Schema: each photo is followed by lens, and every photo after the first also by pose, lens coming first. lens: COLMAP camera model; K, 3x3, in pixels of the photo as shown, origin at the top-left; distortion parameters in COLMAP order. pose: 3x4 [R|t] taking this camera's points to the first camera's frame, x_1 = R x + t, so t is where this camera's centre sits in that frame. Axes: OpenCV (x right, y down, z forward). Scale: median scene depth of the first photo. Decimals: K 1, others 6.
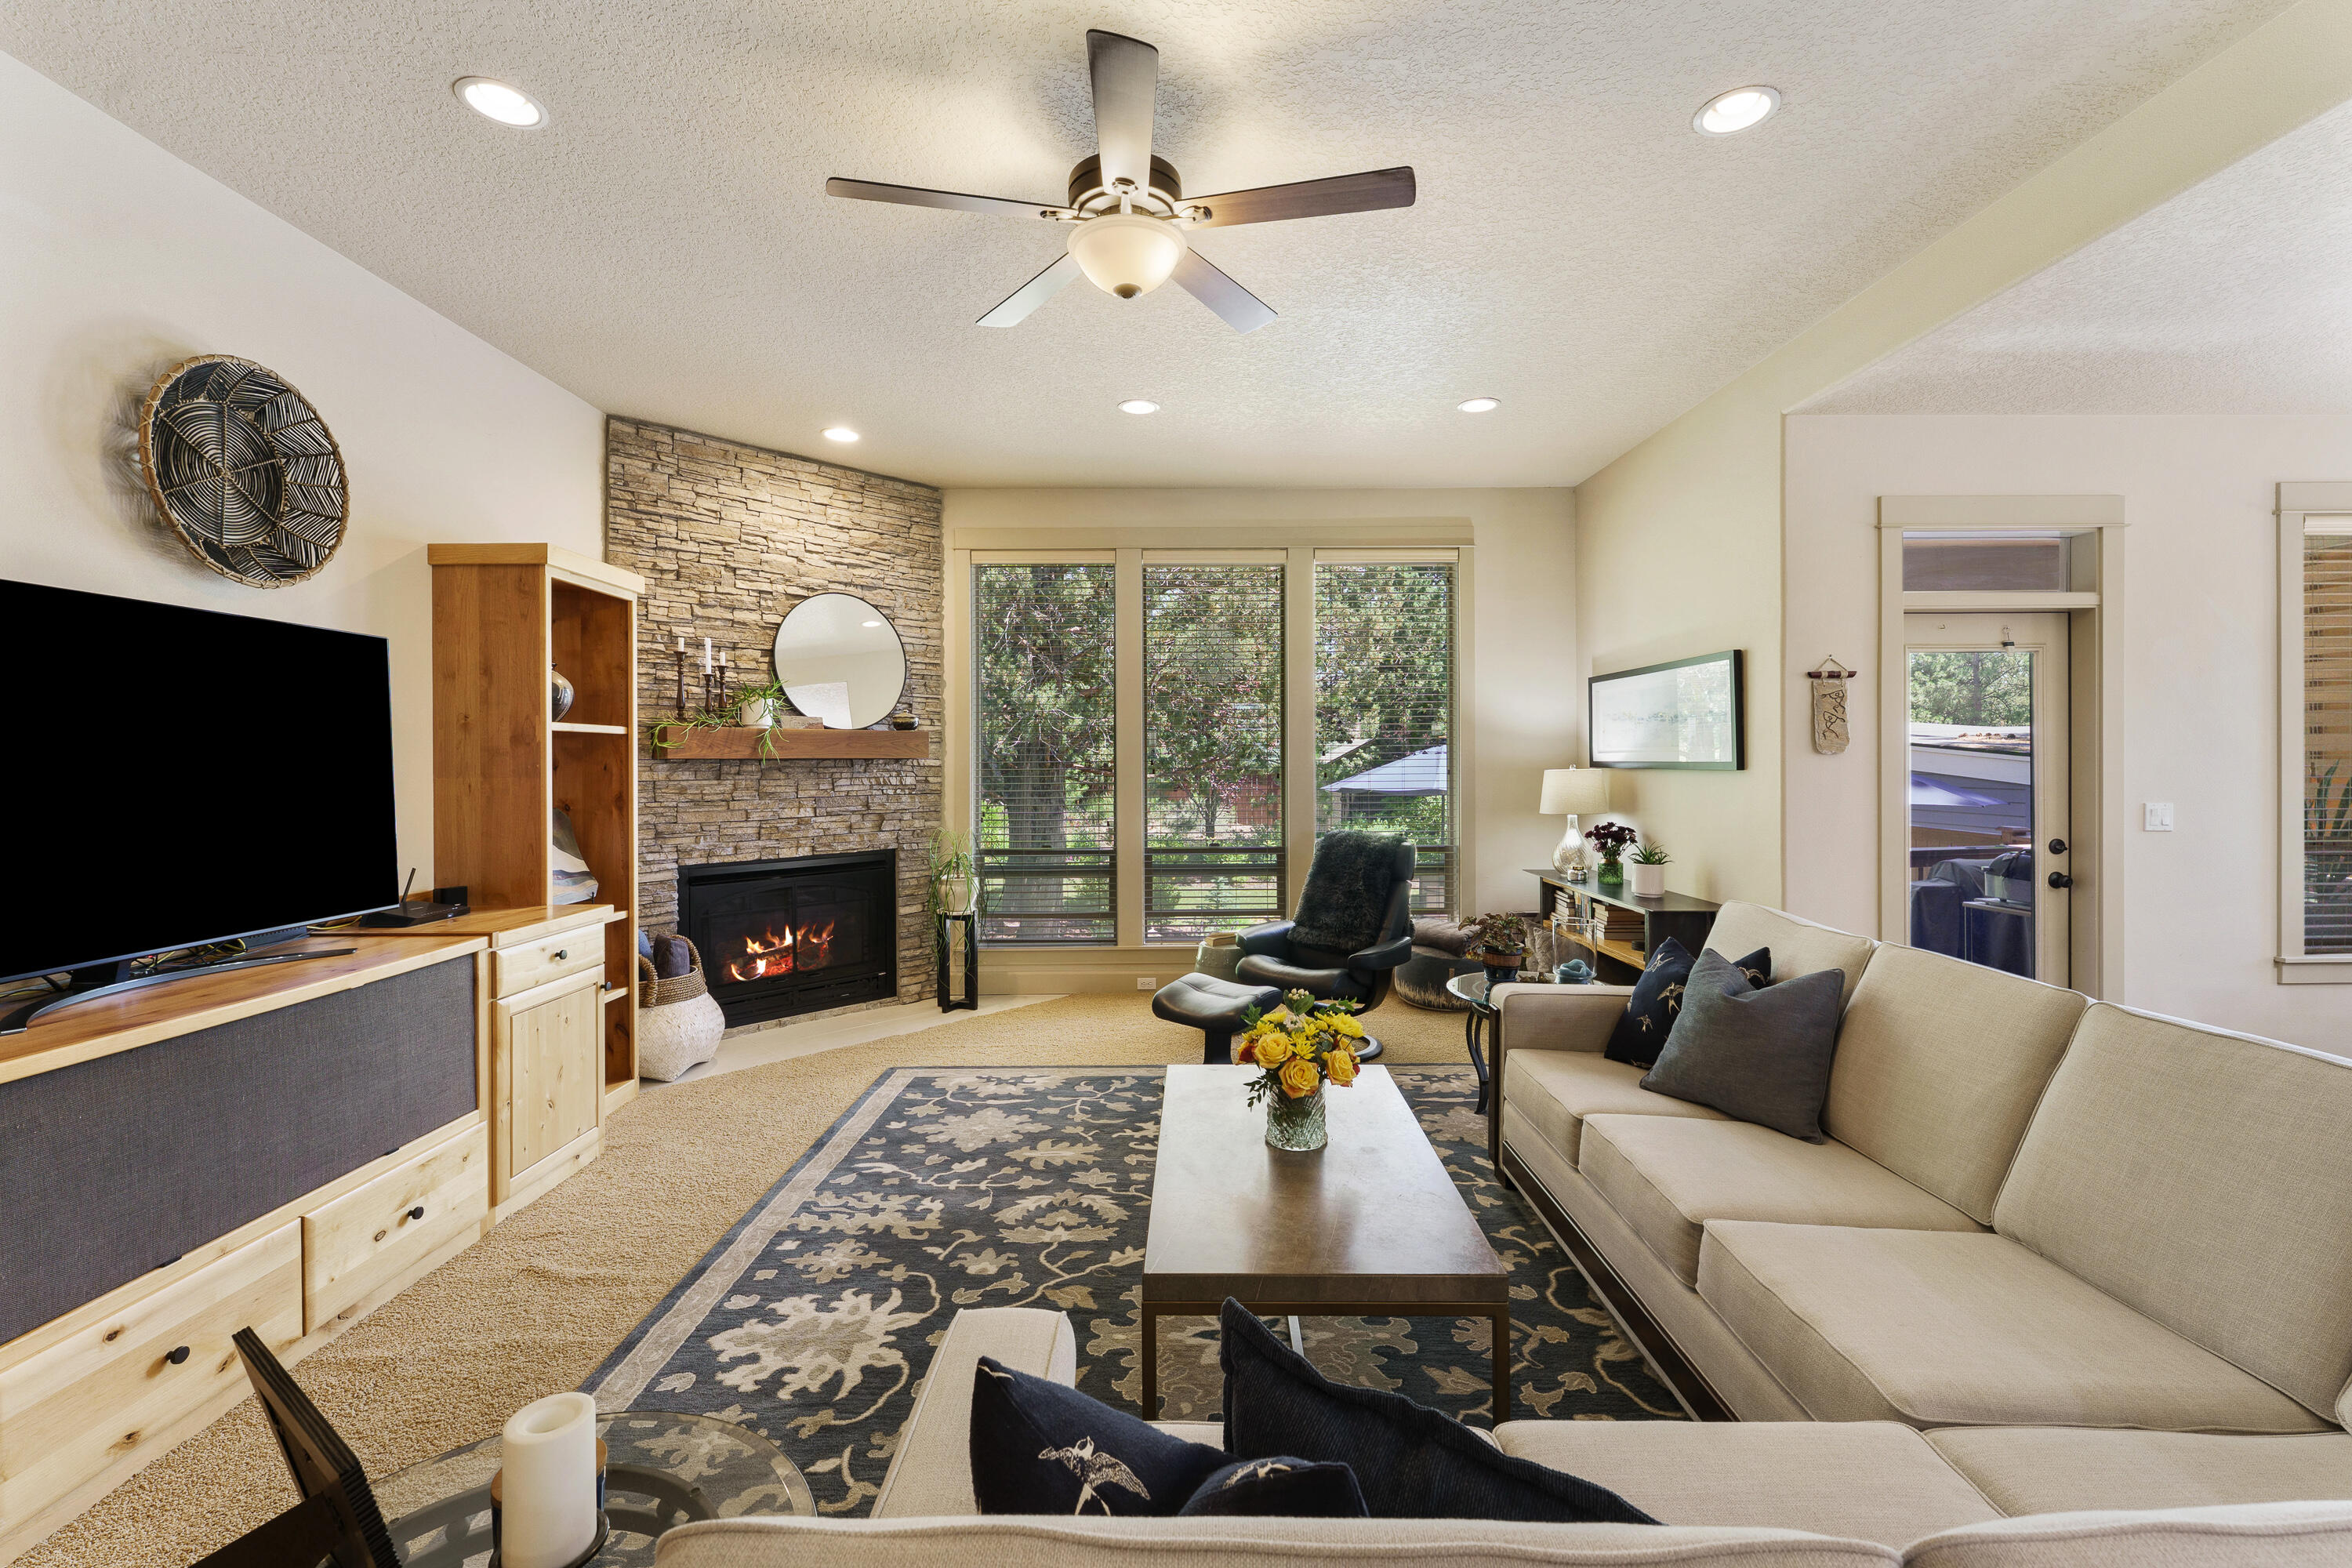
lens RADIAL K [[980.3, 0, 1209.8], [0, 980.3, 770.5], [0, 0, 1]] dist [0.013225, -0.002011]
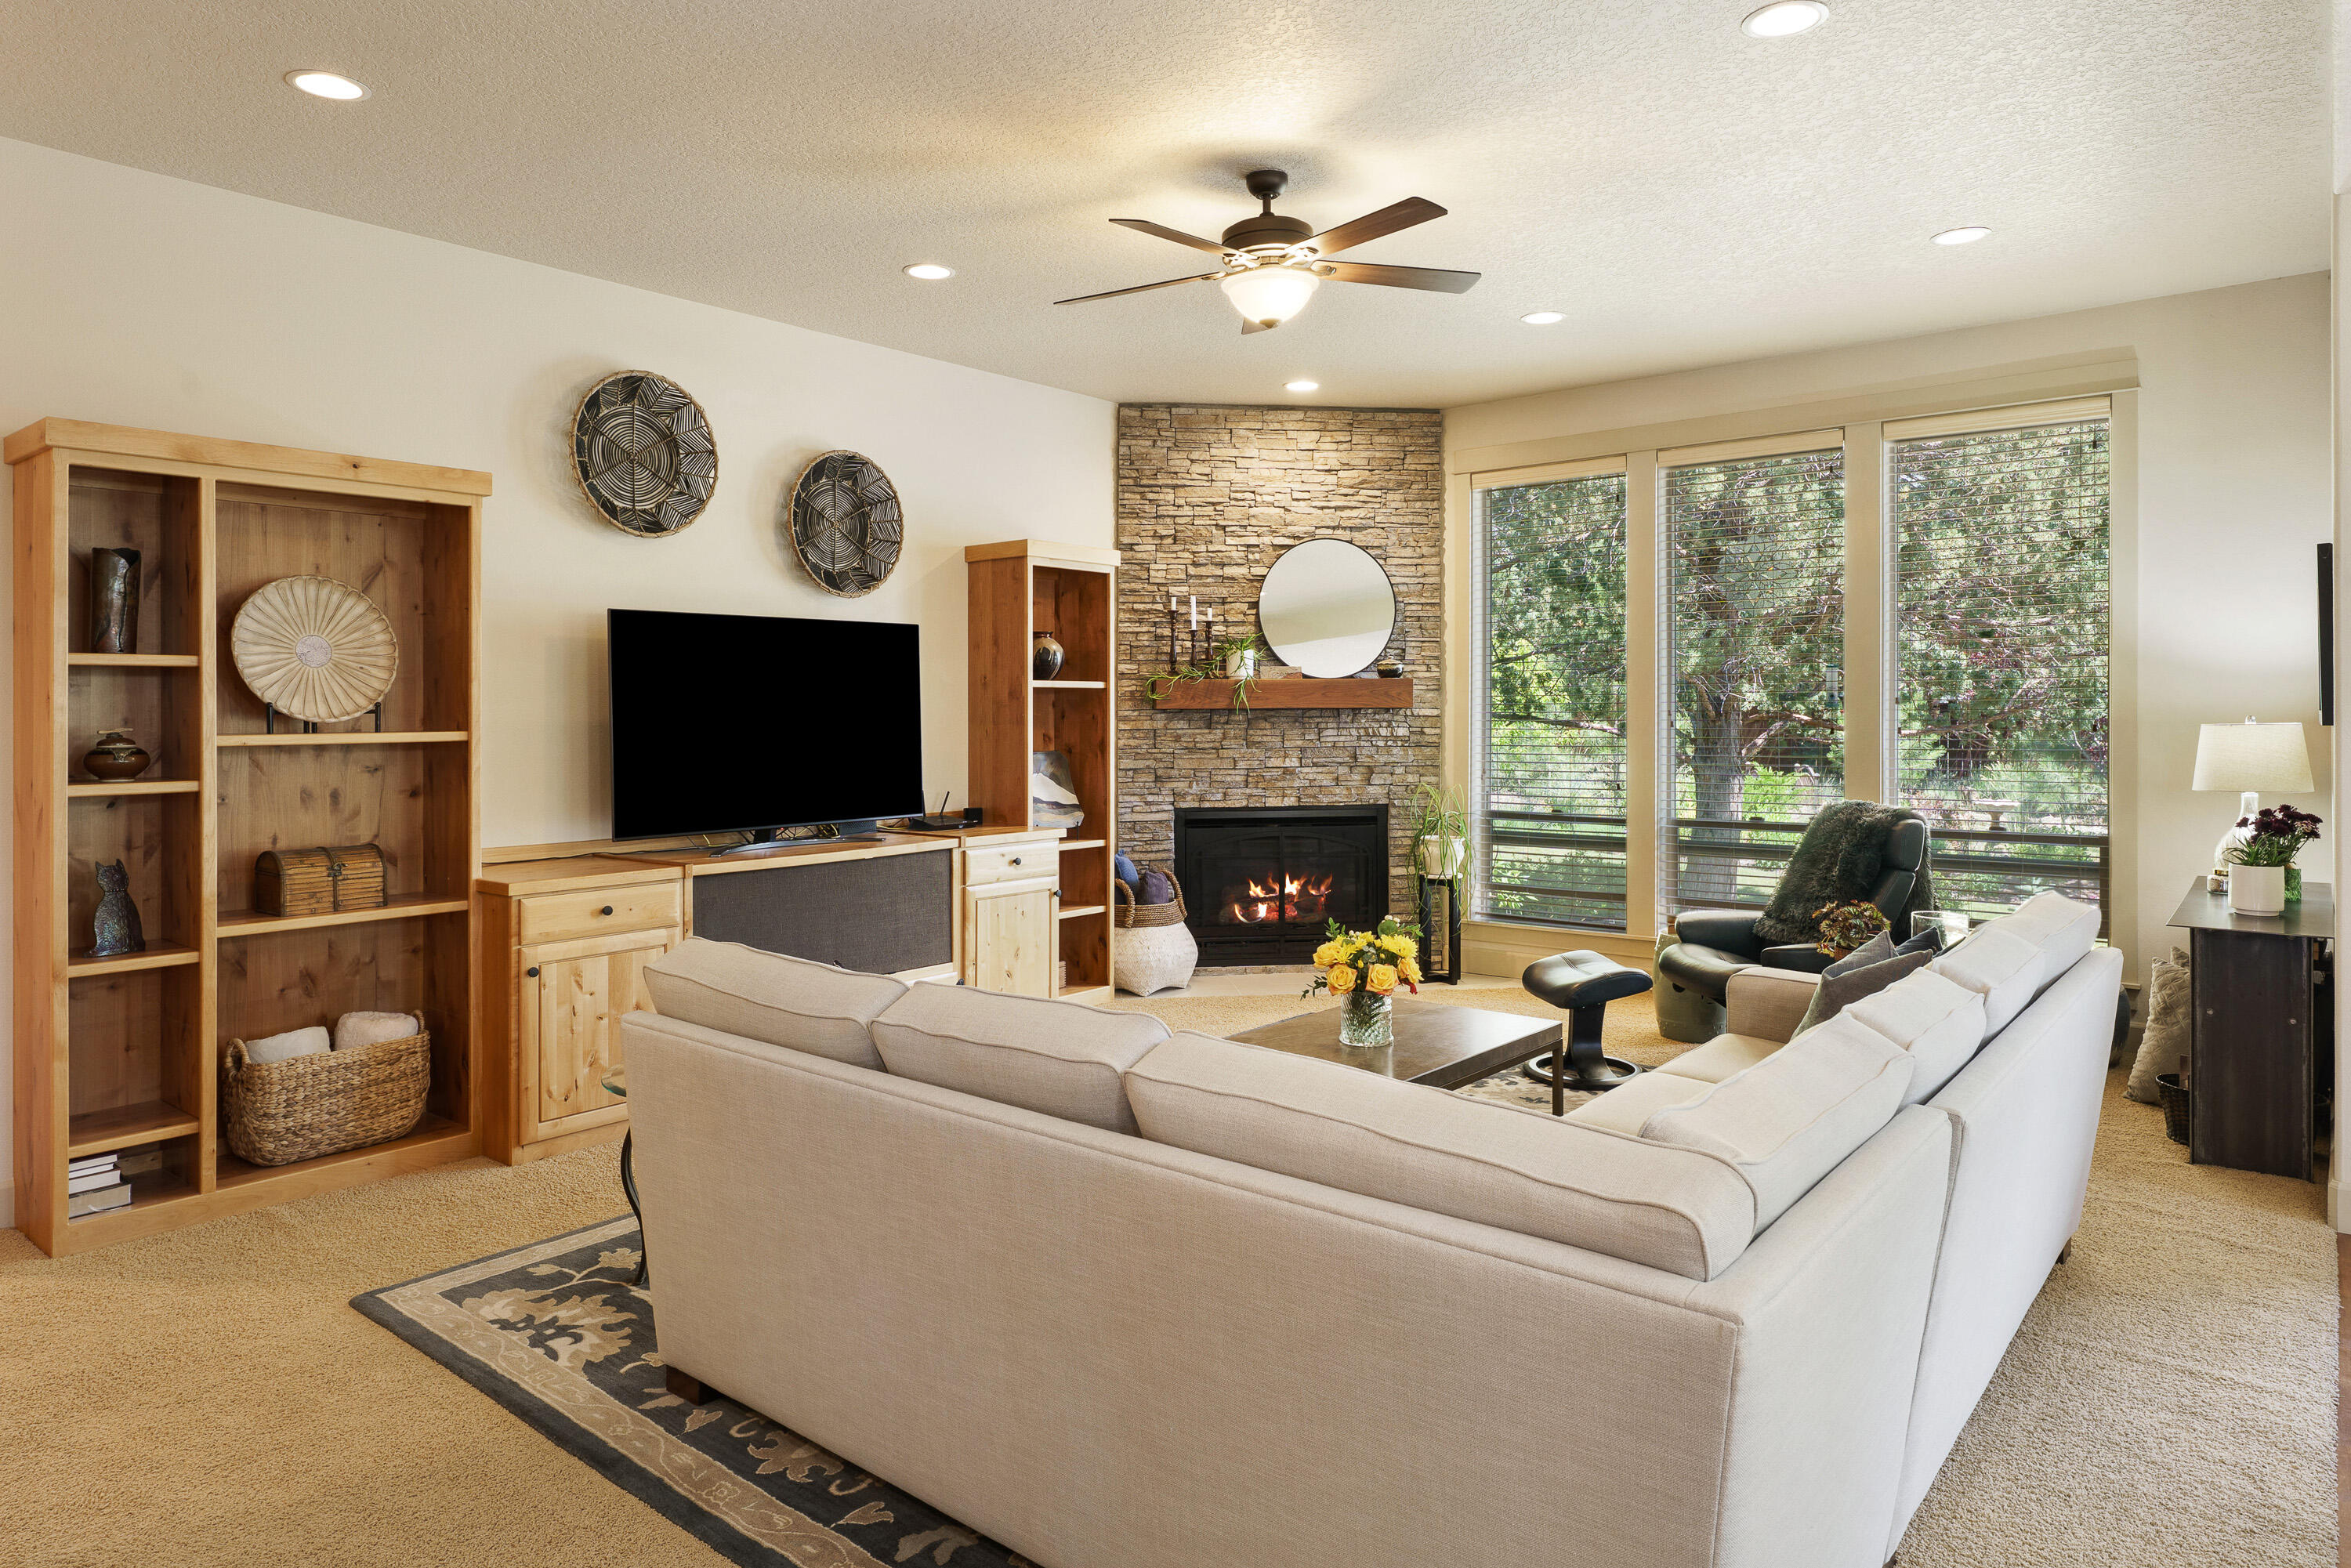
lens RADIAL K [[1481.2, 0, 1193.2], [0, 1481.2, 726.2], [0, 0, 1]] dist [0.007259, 0.002135]
pose [[0.763567, 0.007070, -0.645690, 0.627277], [-0.005415, 0.999975, 0.004545, -0.000560], [0.645706, 0.000026, 0.763586, -0.272193]]
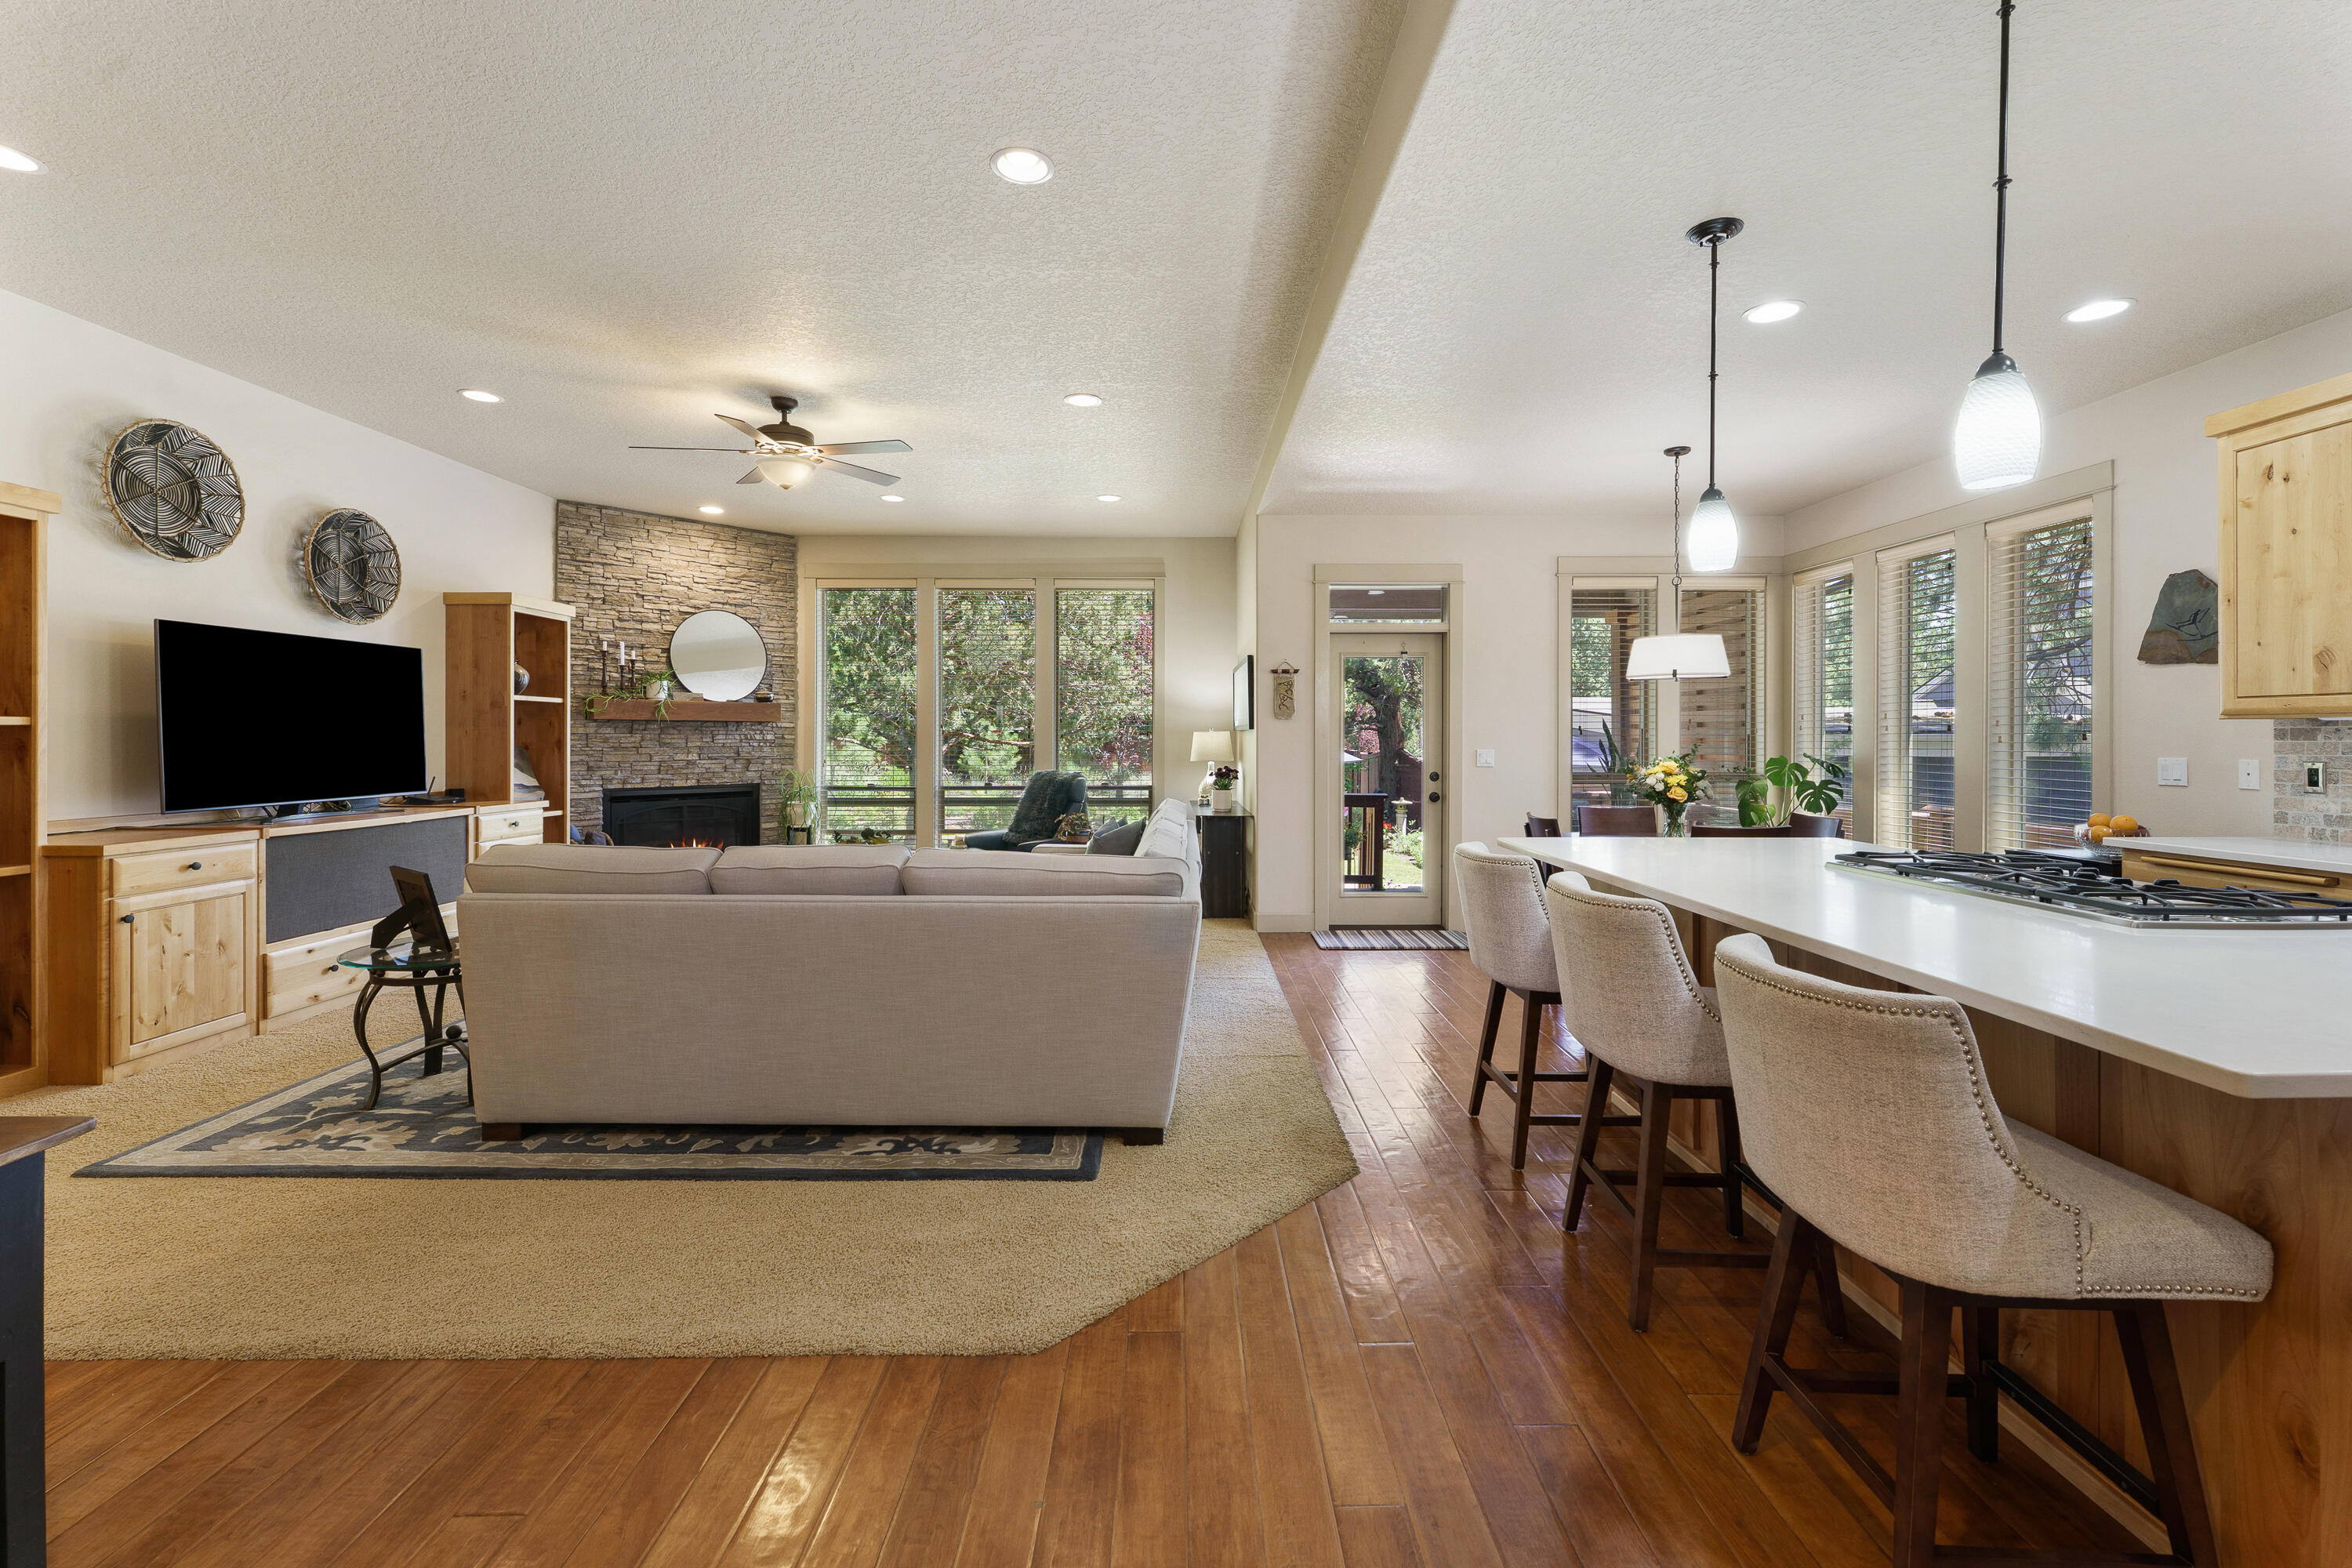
lens RADIAL K [[980.3, 0, 1207.5], [0, 980.3, 747.5], [0, 0, 1]] dist [0.013225, -0.002011]
pose [[0.999938, 0.005934, -0.009370, 0.503144], [-0.005957, 0.999979, -0.002380, 0.035389], [0.009356, 0.002436, 0.999953, -0.637988]]
